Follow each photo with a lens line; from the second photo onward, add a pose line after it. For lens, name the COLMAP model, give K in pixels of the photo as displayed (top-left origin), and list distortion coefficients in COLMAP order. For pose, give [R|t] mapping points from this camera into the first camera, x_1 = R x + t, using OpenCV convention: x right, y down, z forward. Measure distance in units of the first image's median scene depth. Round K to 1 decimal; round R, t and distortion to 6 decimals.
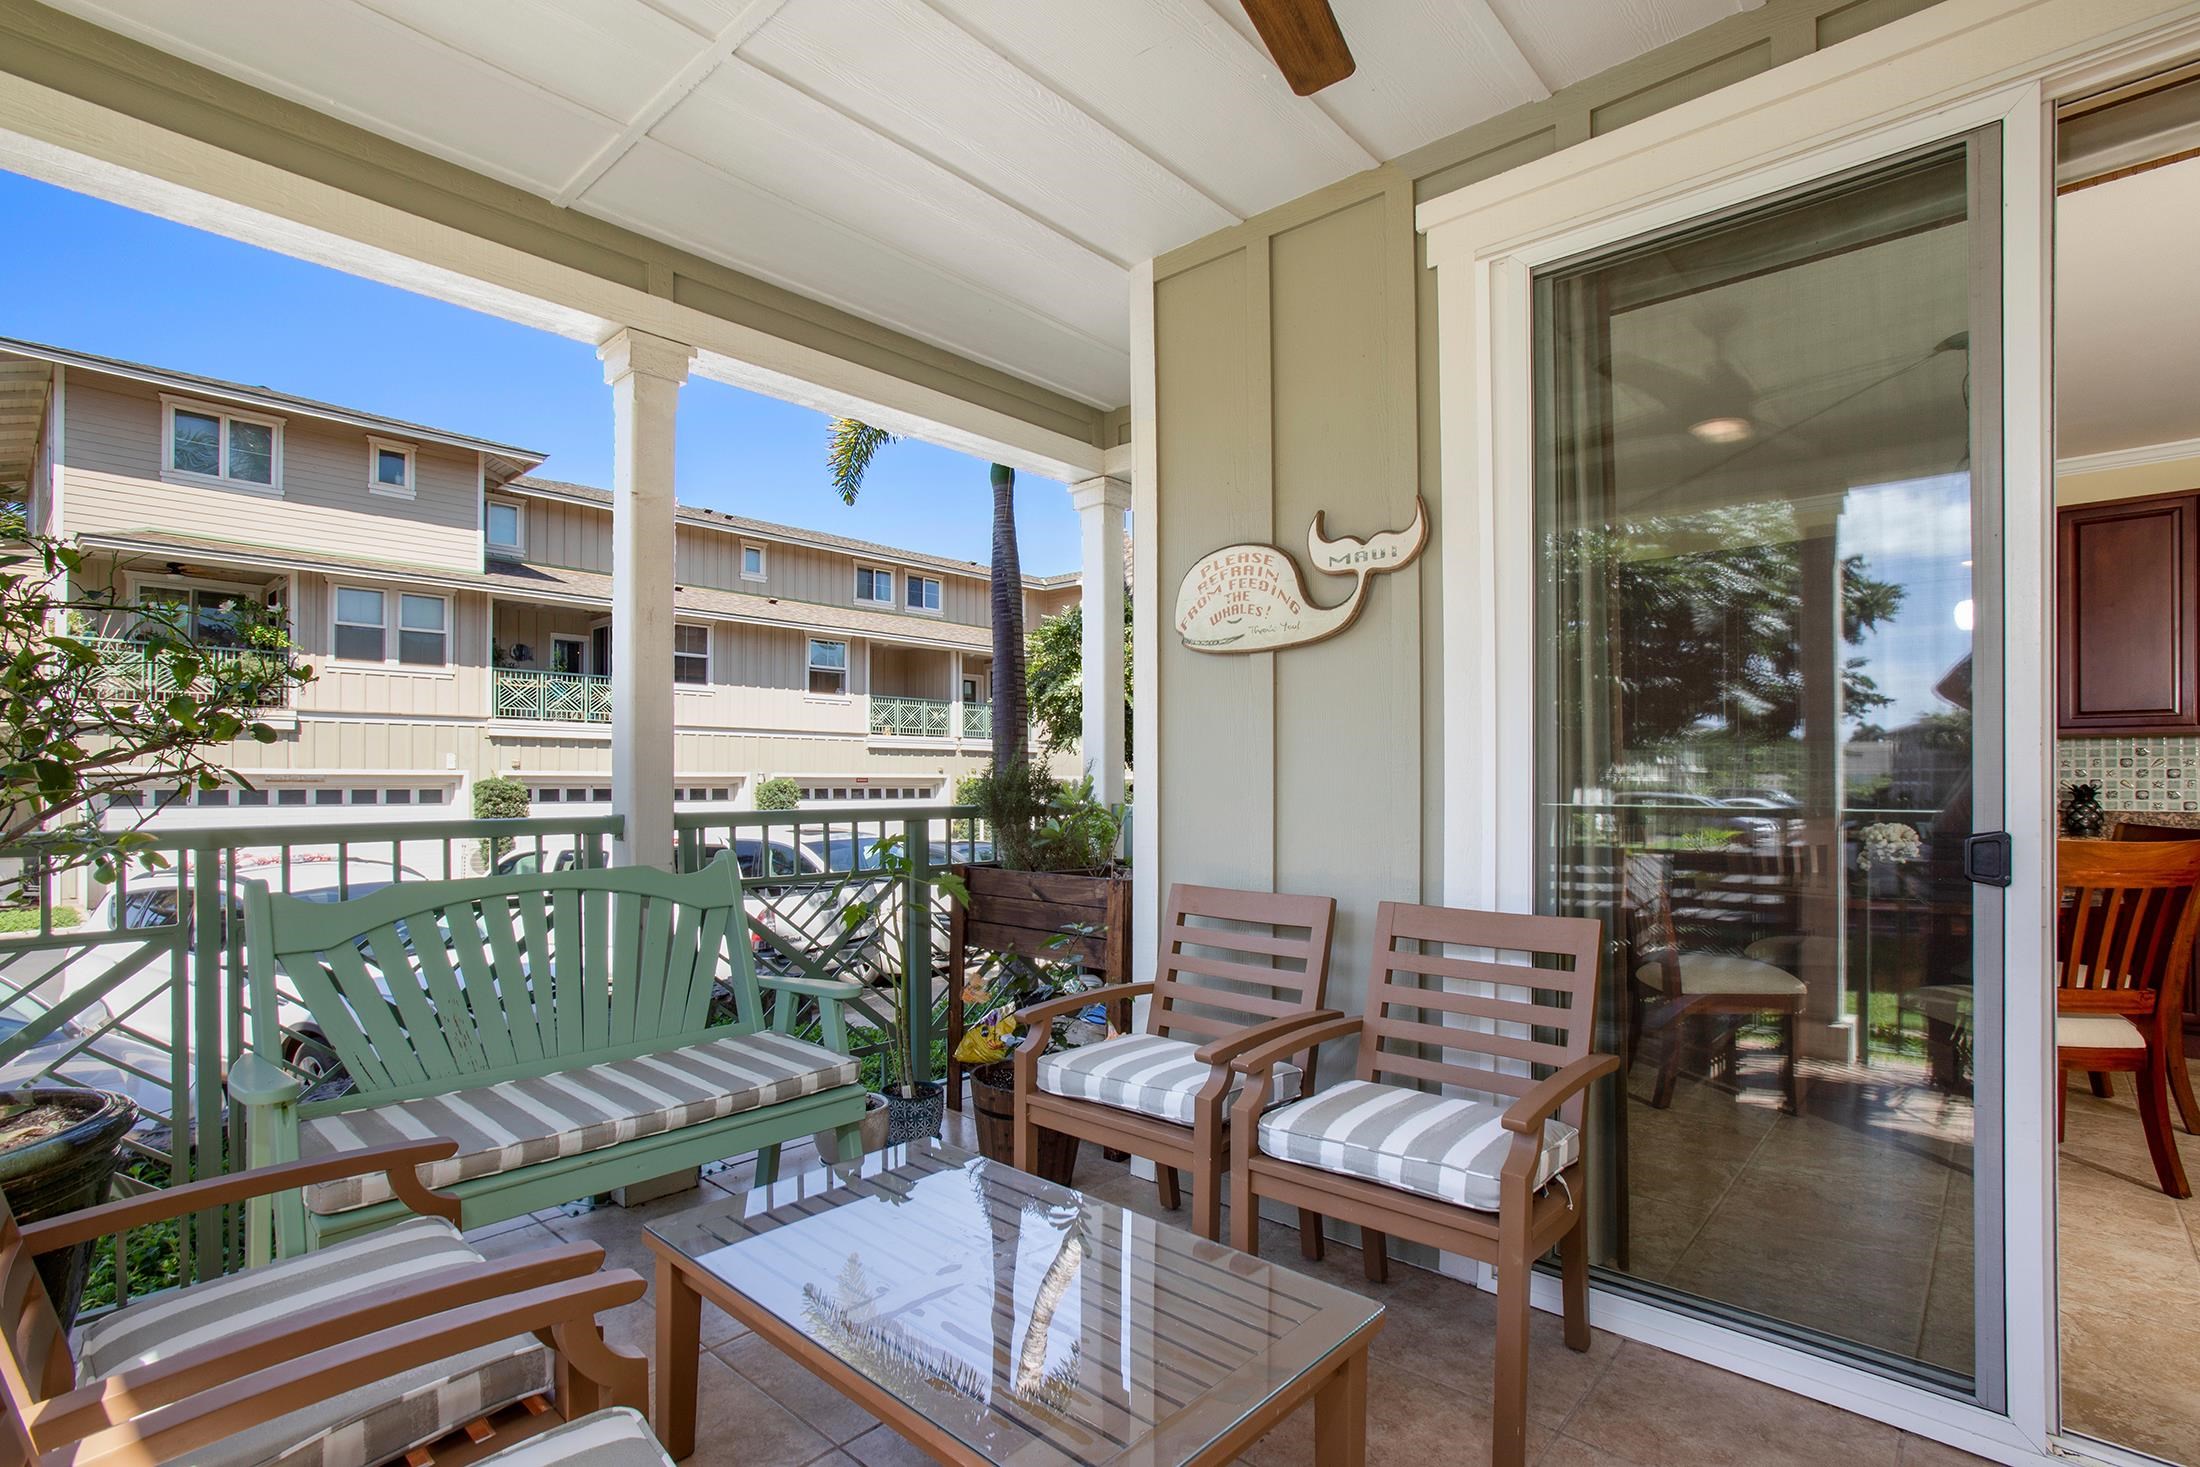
lens RADIAL K [[1020.1, 0, 1095.5], [0, 1020.1, 776.5], [0, 0, 1]] dist [-0.000846, -0.000024]
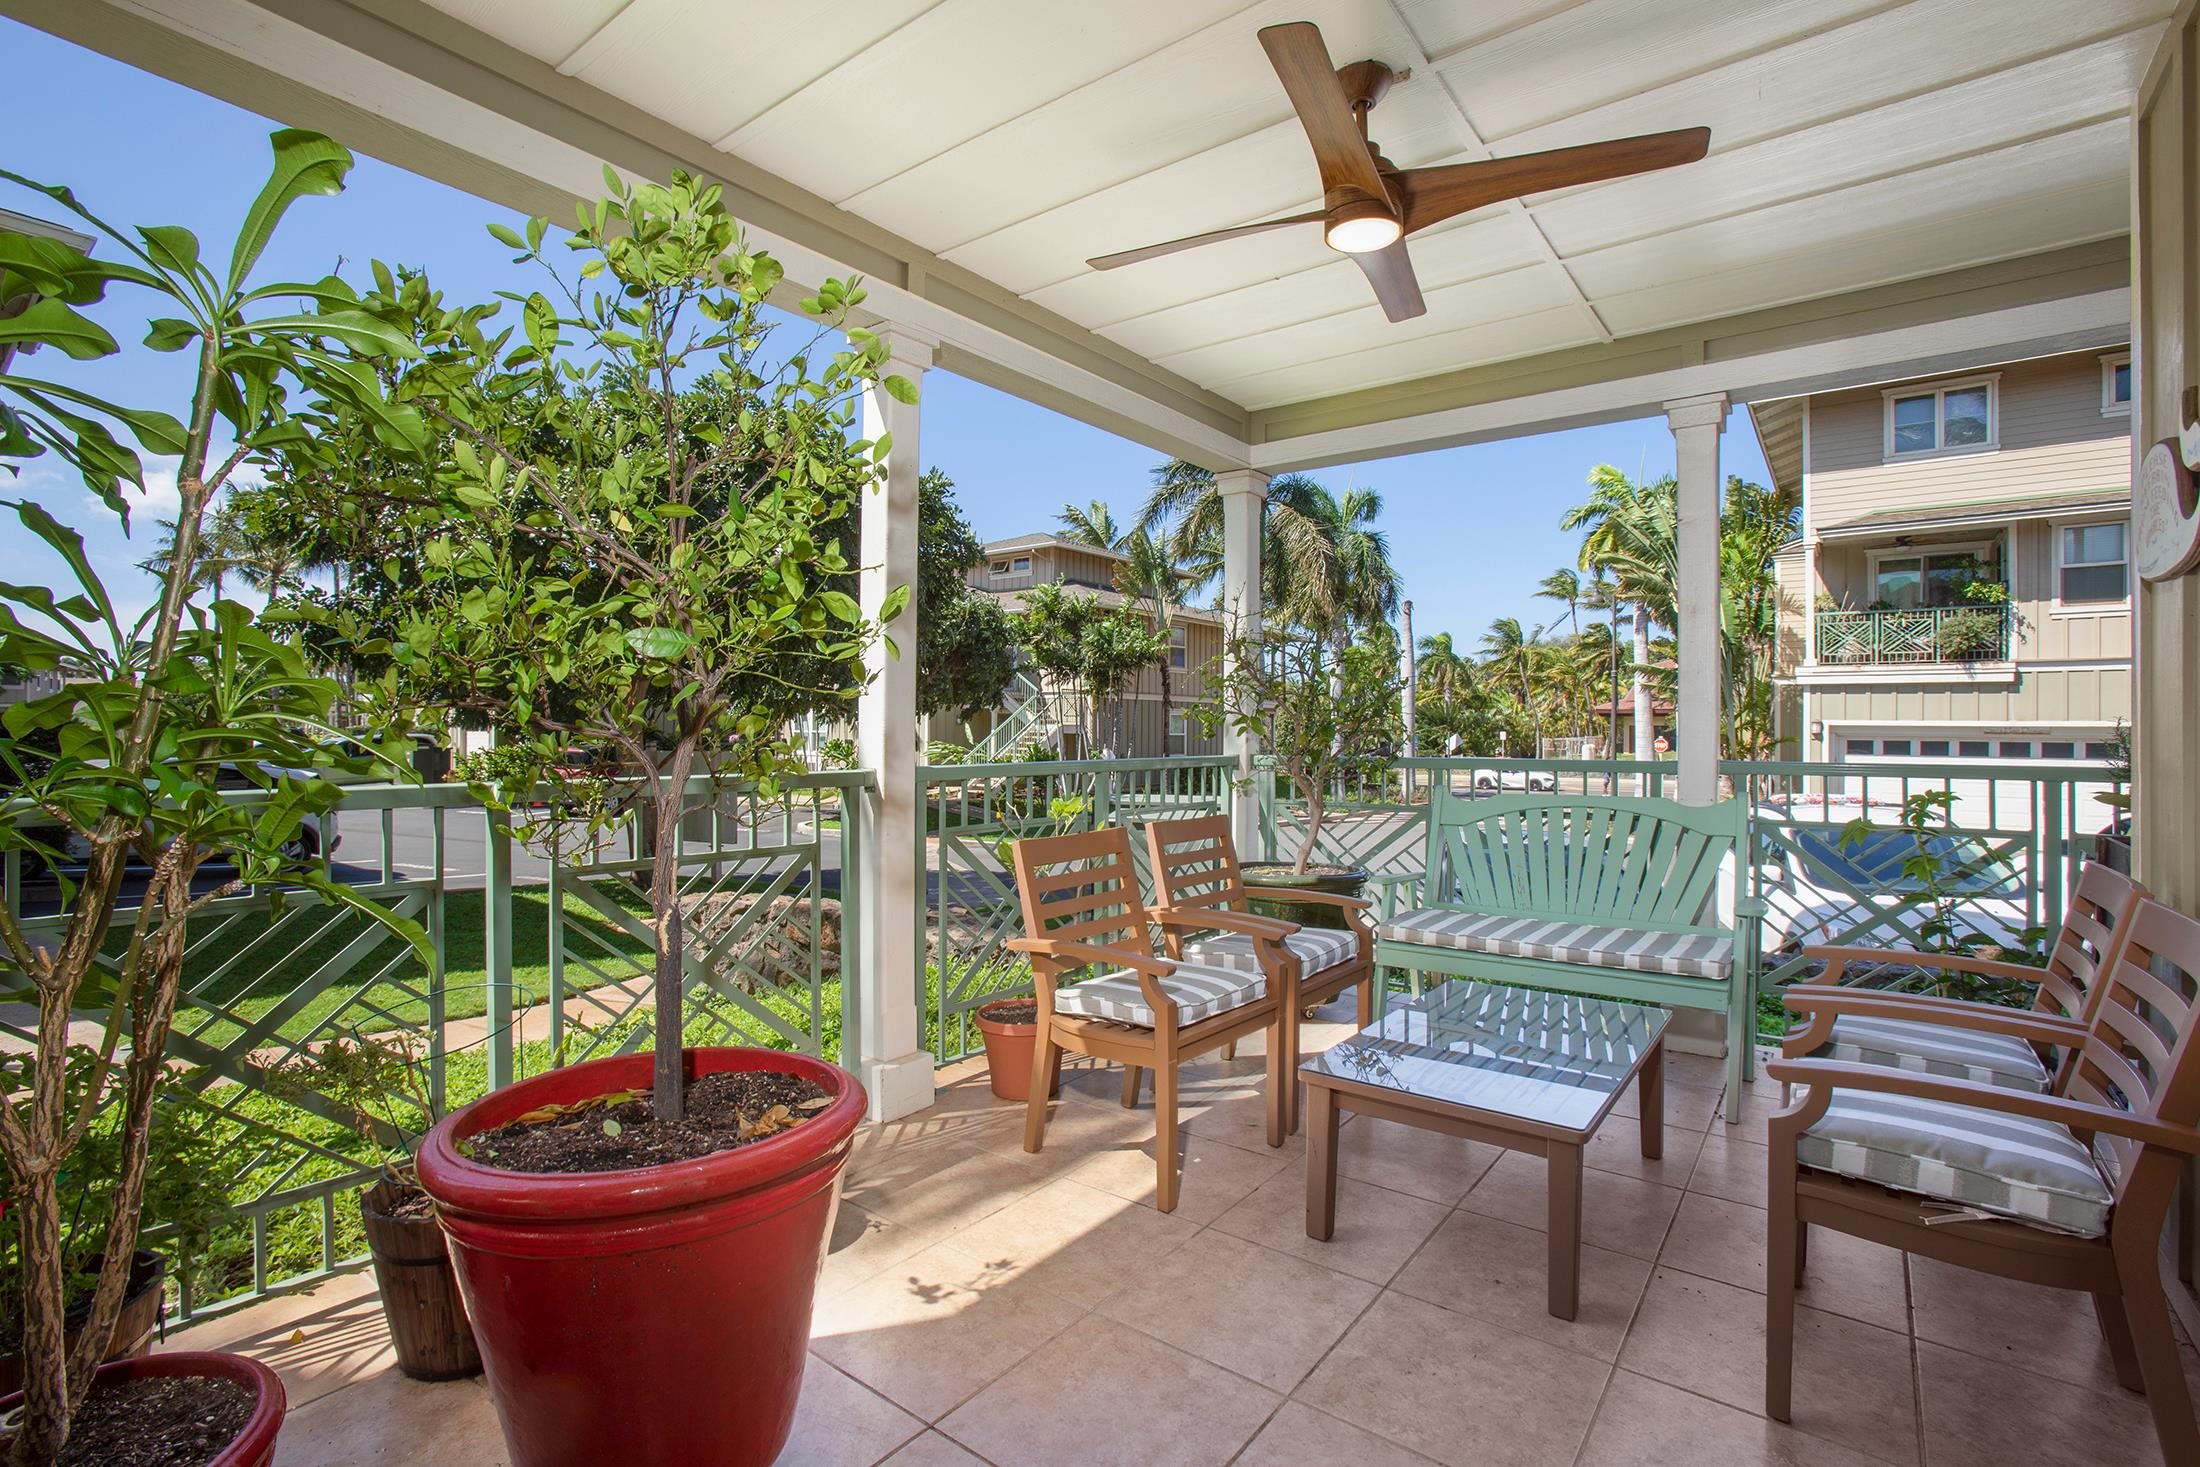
lens RADIAL K [[1025.9, 0, 1100.0], [0, 1025.9, 733.5], [0, 0, 1]] dist [-0.000635, 0.000000]
pose [[0.104501, 0.002320, -0.994522, 0.112643], [0.002485, 0.999994, 0.002594, -0.000345], [0.994522, -0.002742, 0.104494, 0.015961]]
